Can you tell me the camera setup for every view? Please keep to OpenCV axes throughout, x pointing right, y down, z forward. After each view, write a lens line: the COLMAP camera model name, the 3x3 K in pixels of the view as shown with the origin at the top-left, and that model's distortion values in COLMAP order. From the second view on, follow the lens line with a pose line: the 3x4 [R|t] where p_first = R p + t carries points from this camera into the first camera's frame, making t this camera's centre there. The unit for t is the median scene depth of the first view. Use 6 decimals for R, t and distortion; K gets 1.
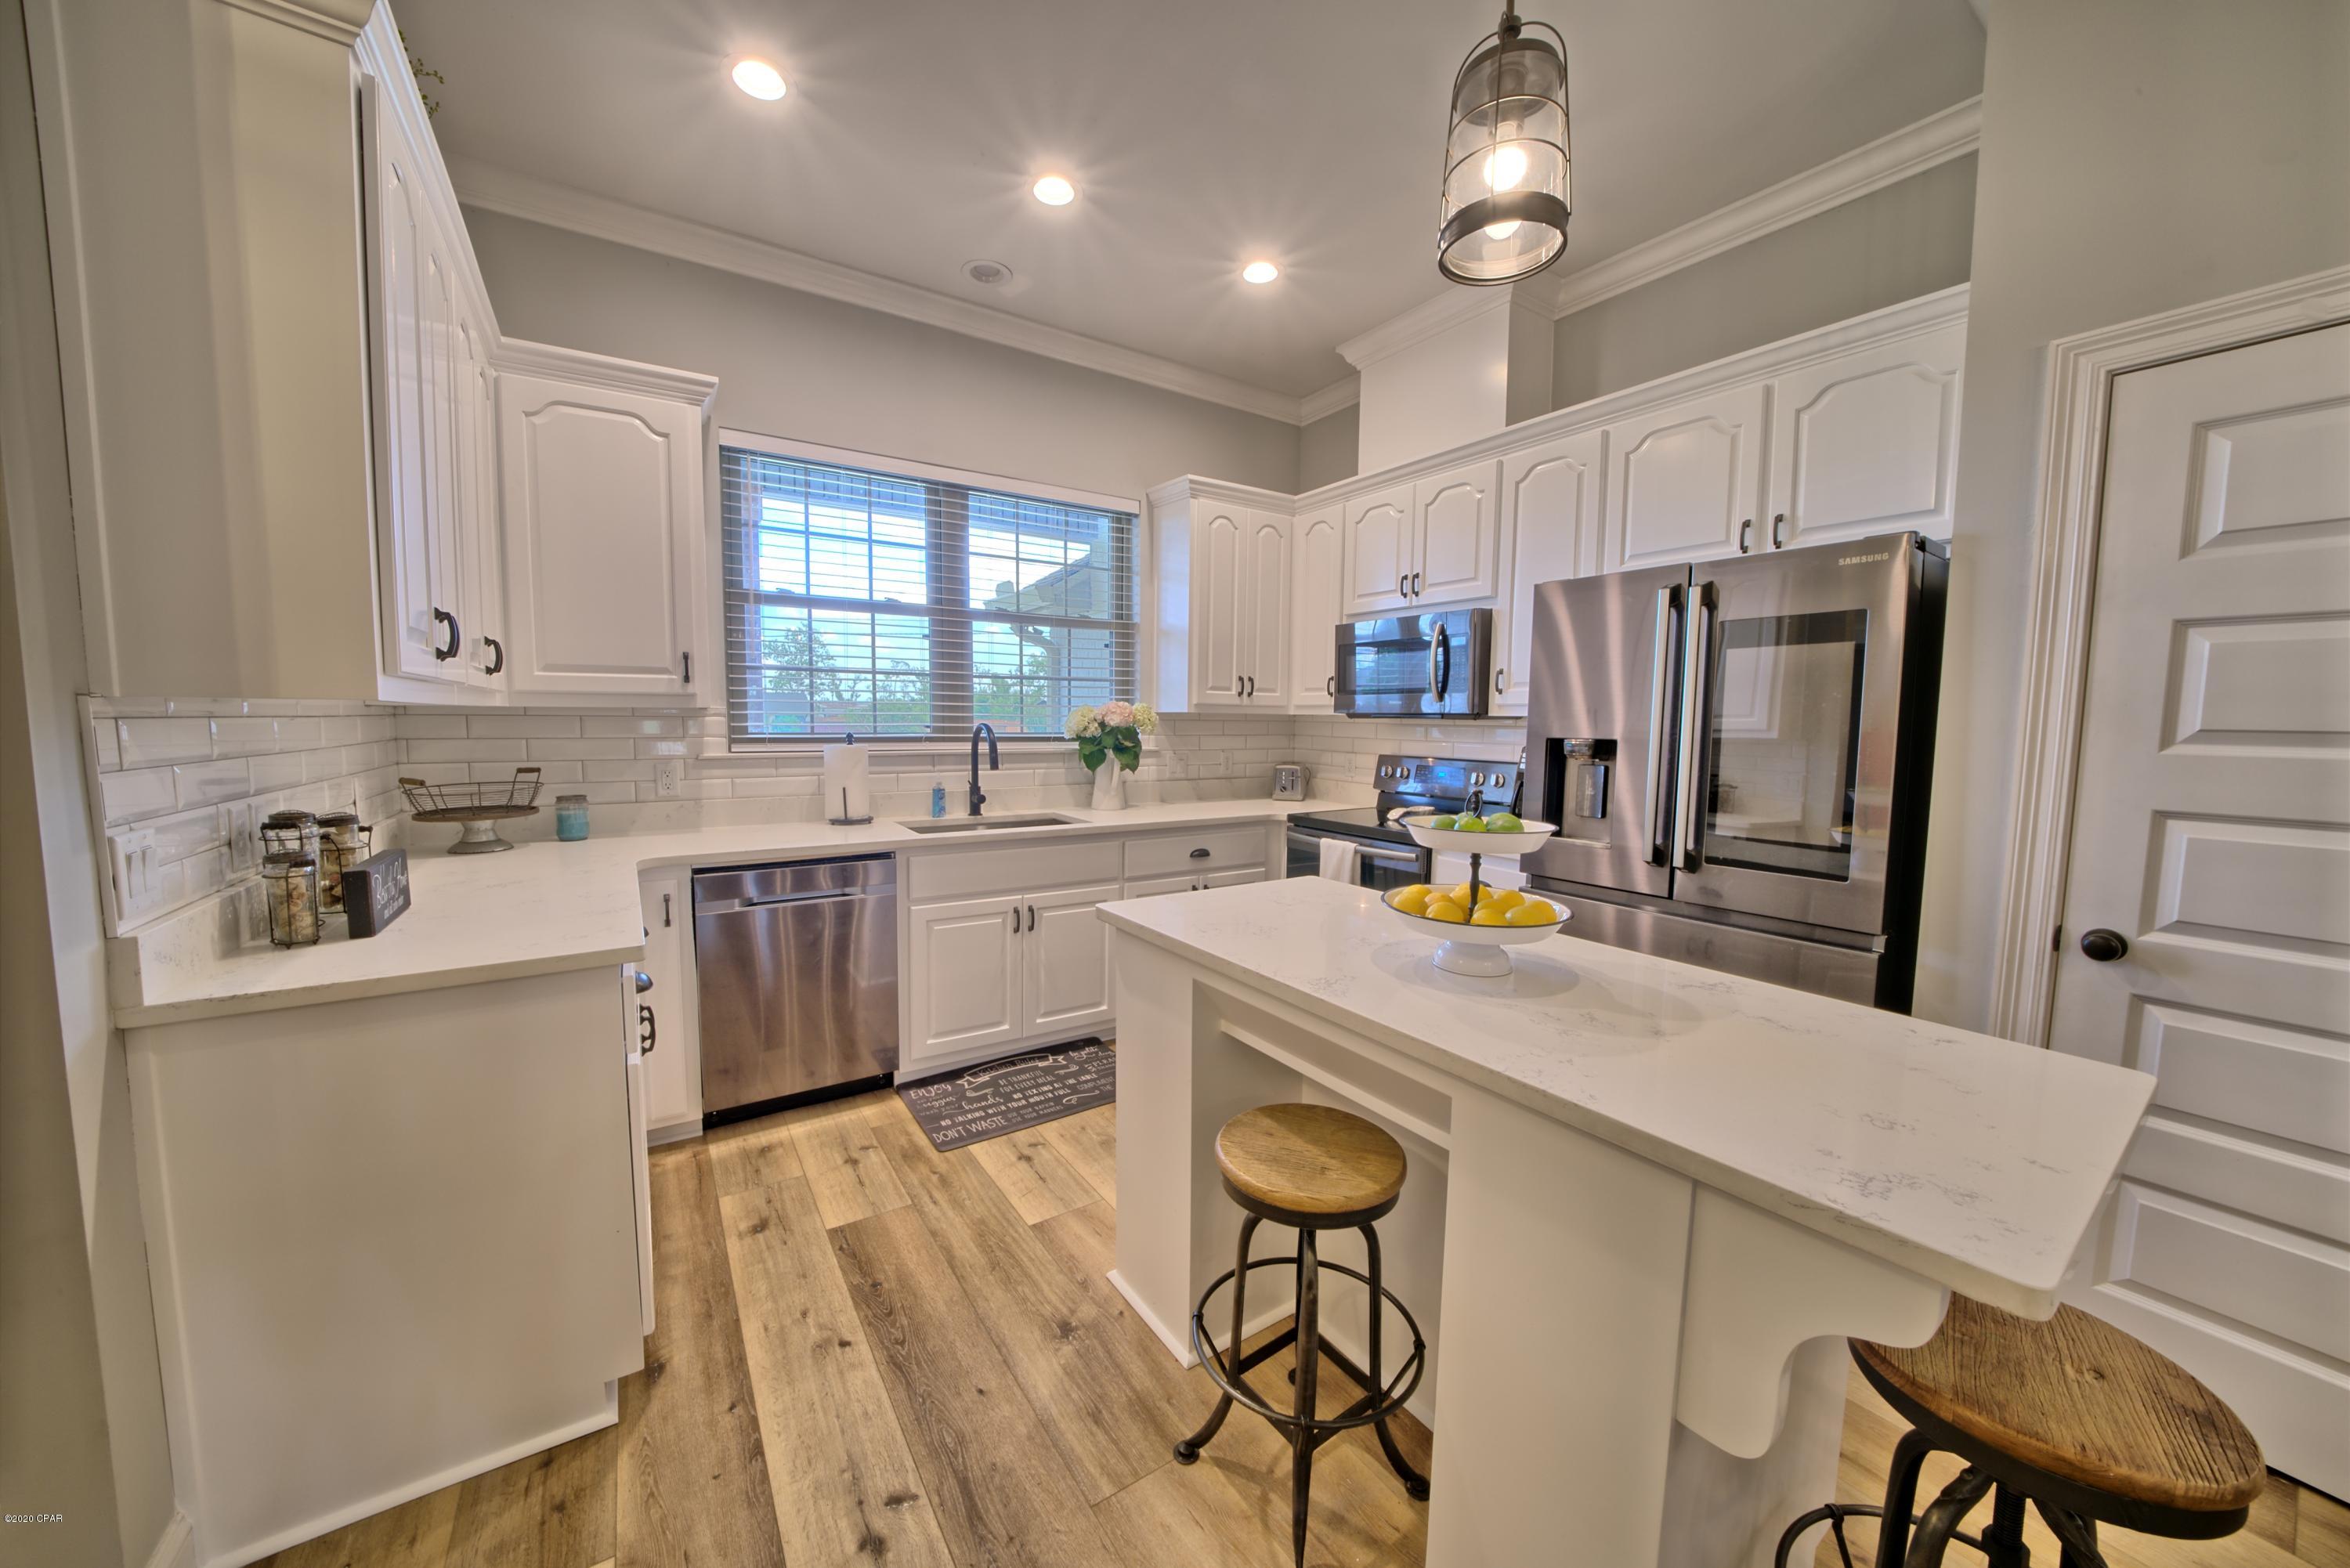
lens RADIAL K [[810.6, 0, 1168.3], [0, 810.6, 783.9], [0, 0, 1]] dist [-0.025635, 0.002131]
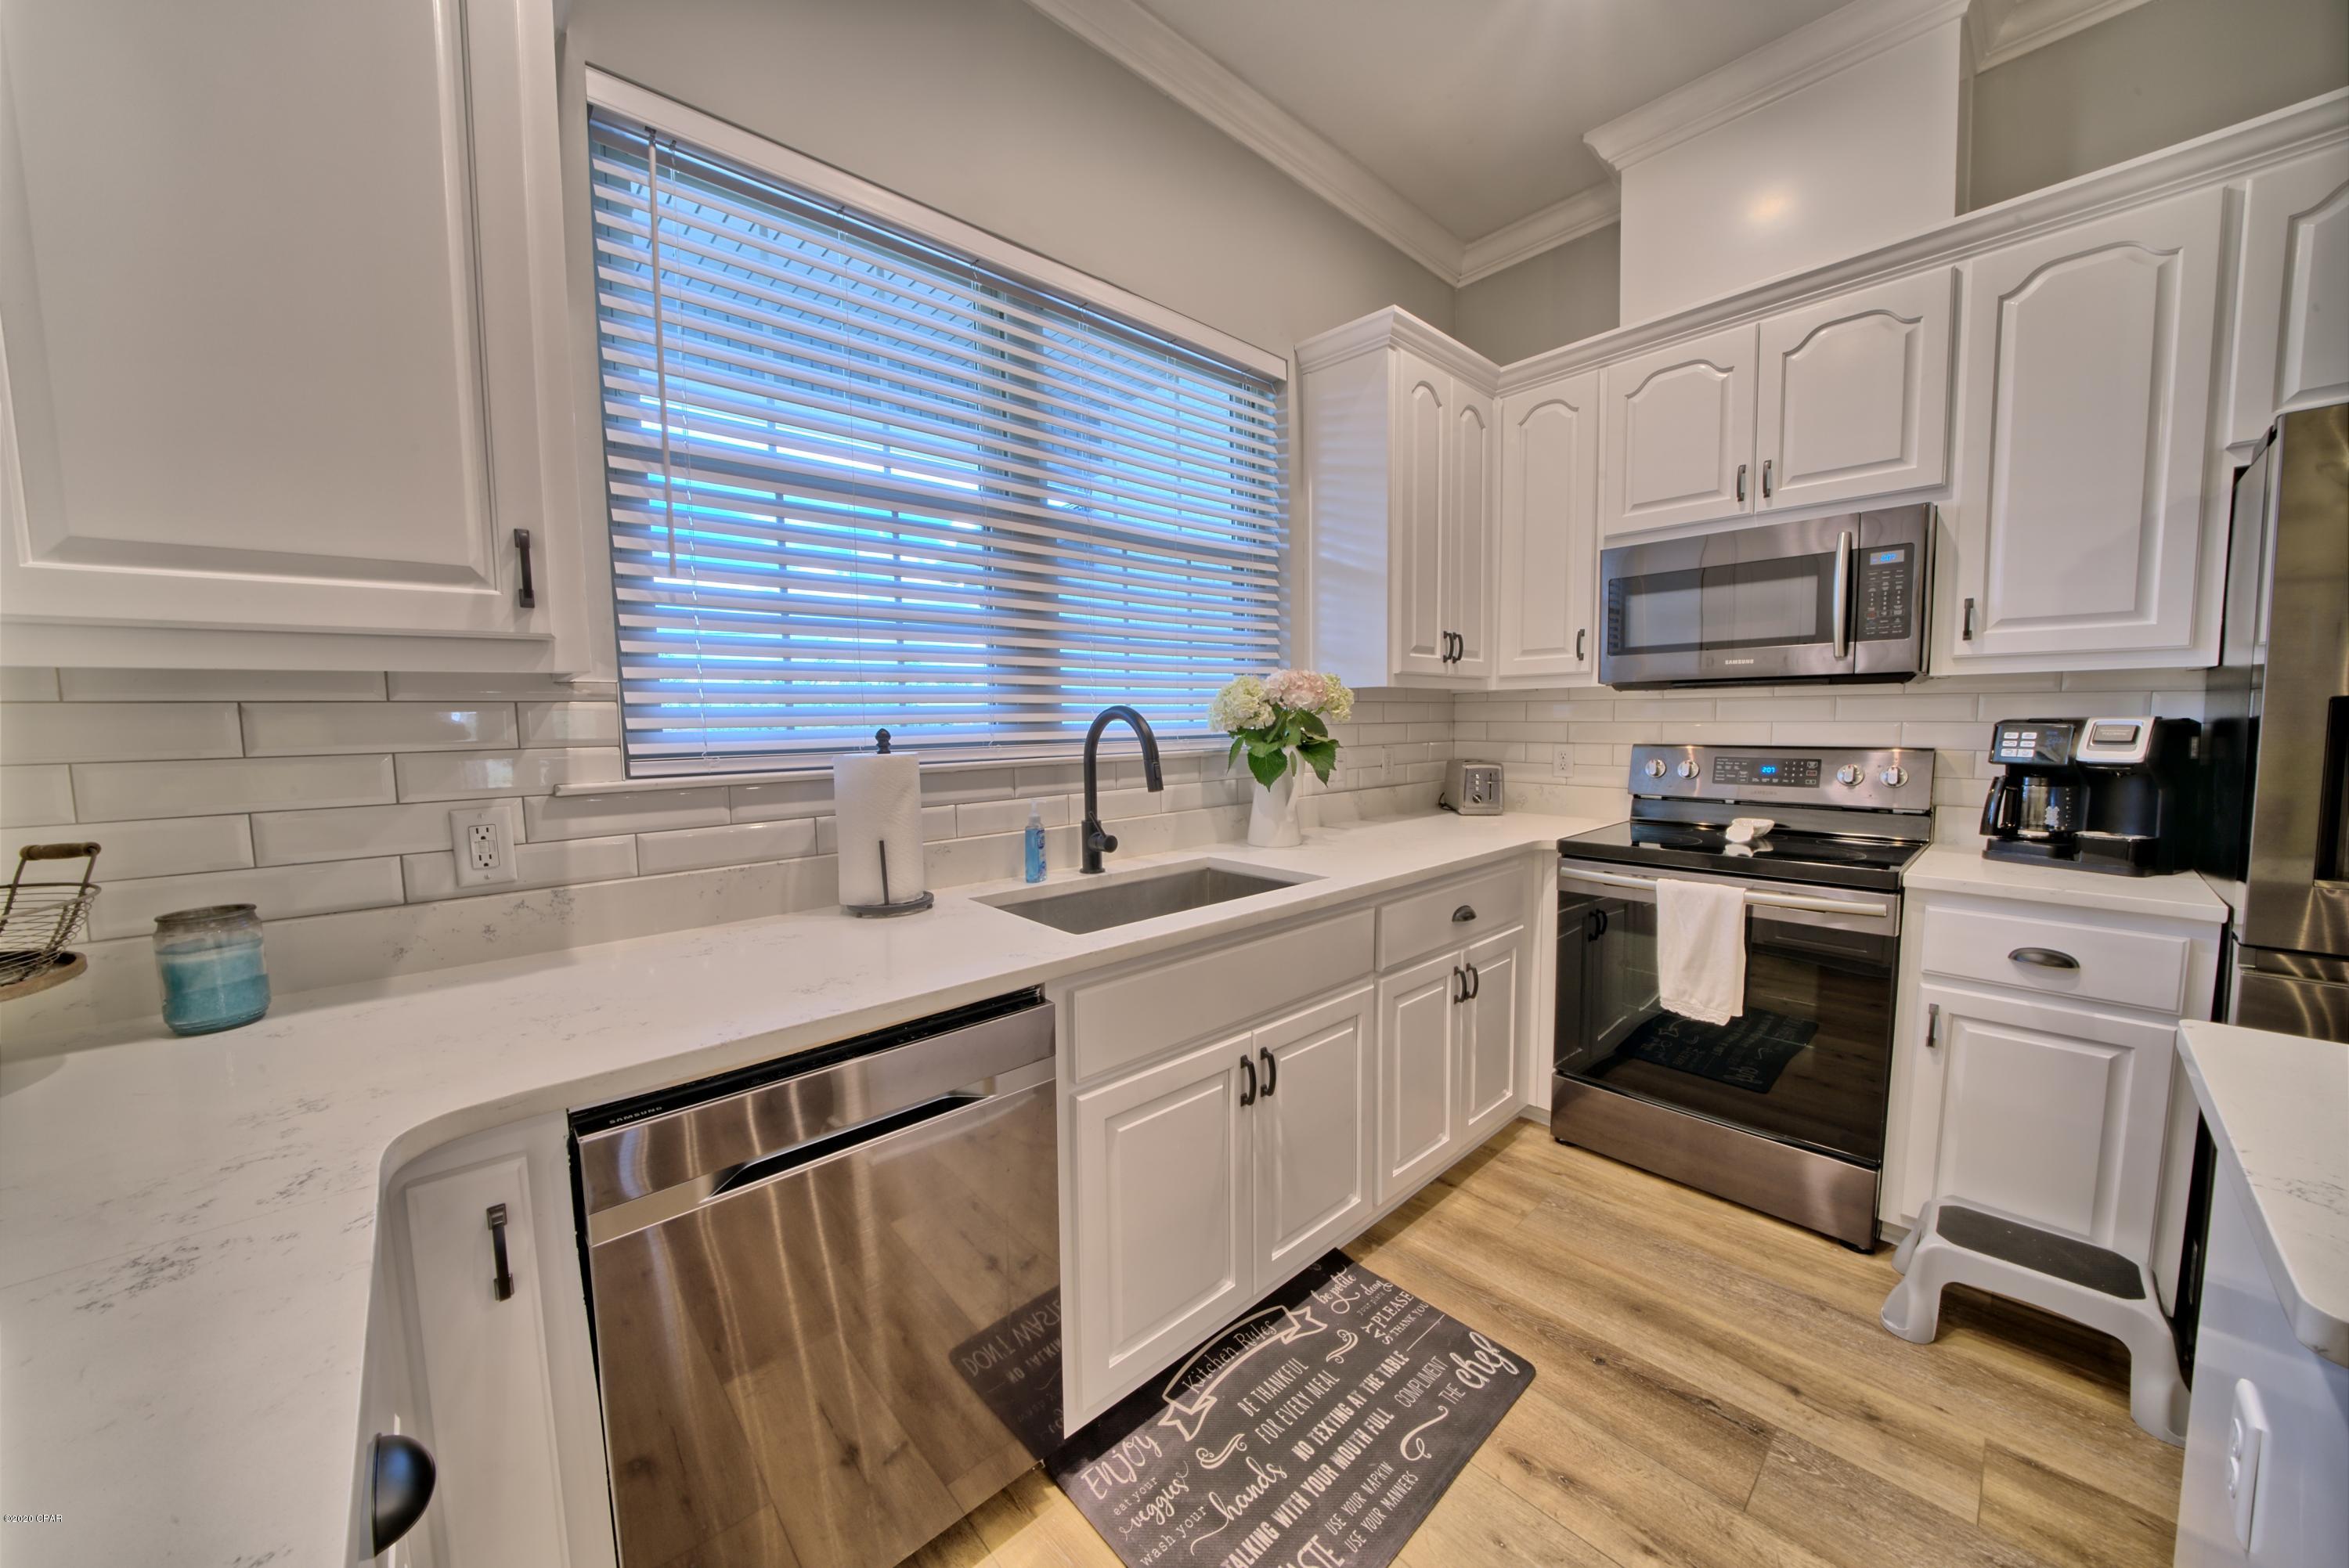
lens RADIAL K [[810.2, 0, 1167.8], [0, 810.2, 783.9], [0, 0, 1]] dist [-0.025635, 0.002131]
pose [[0.987893, -0.037674, 0.150495, -0.288431], [0.037587, 0.999288, 0.003420, -0.024132], [-0.150517, 0.002278, 0.988605, 0.465390]]
